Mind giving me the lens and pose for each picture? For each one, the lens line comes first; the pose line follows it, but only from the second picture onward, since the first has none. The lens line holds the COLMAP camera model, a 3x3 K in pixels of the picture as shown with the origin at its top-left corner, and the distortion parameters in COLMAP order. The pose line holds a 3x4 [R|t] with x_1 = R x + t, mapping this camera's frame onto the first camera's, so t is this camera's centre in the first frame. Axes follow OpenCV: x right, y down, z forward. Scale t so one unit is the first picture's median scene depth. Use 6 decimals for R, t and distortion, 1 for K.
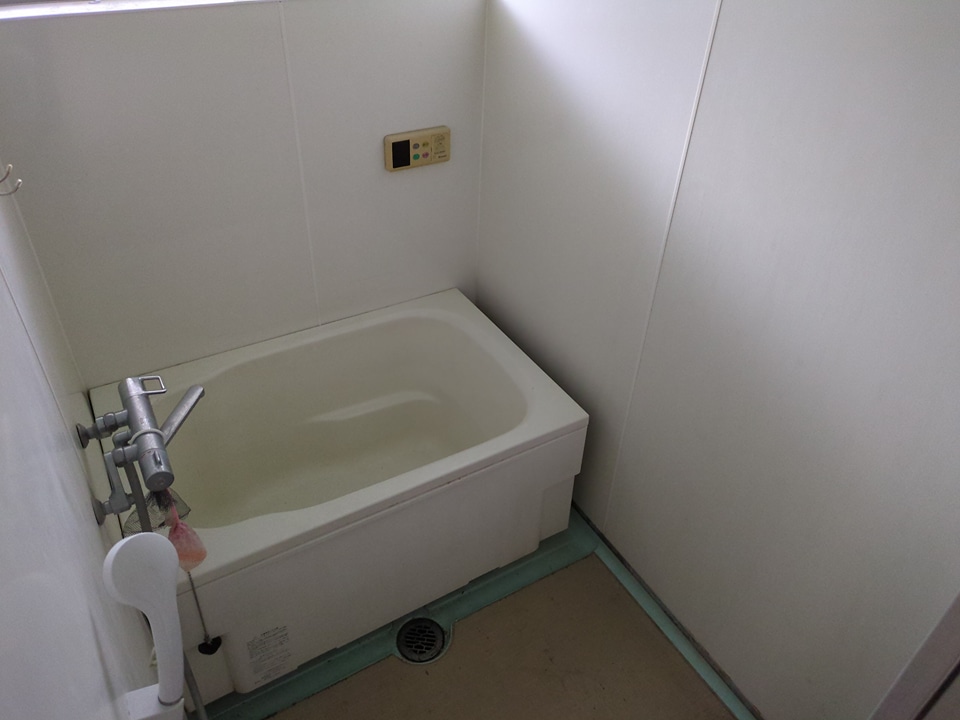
lens RADIAL K [[716.1, 0, 480.0], [0, 716.1, 360.0], [0, 0, 1]] dist [0.056174, -0.067520]
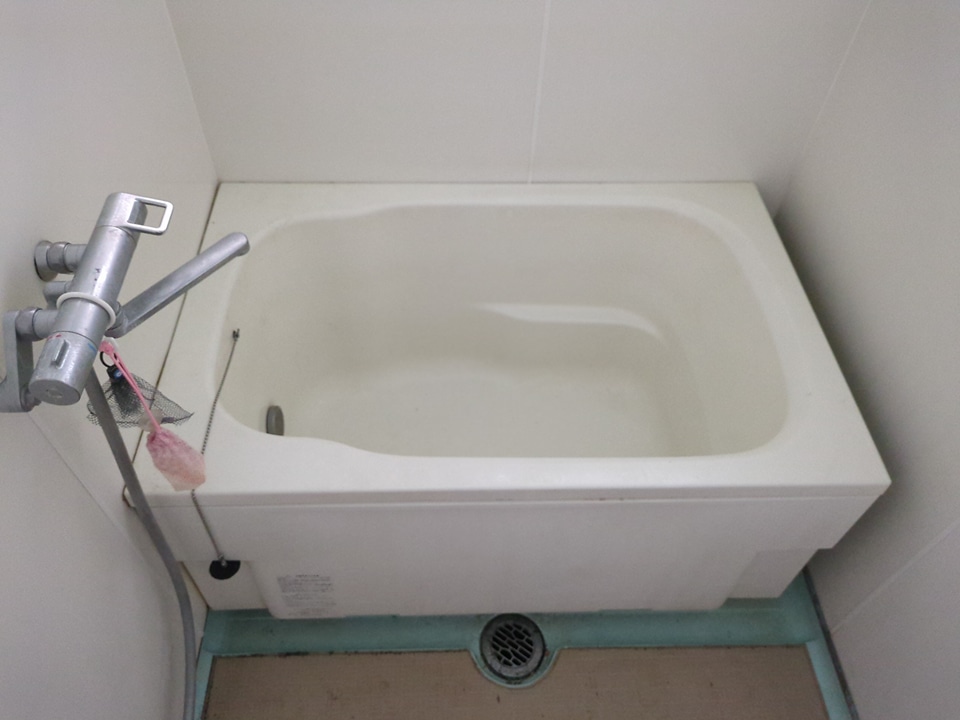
lens RADIAL K [[716.1, 0, 480.0], [0, 716.1, 360.0], [0, 0, 1]] dist [0.056174, -0.067520]
pose [[0.876623, 0.364147, -0.314529, 0.014000], [-0.290220, 0.921519, 0.258021, -0.060478], [0.383802, -0.134905, 0.913508, 0.359836]]
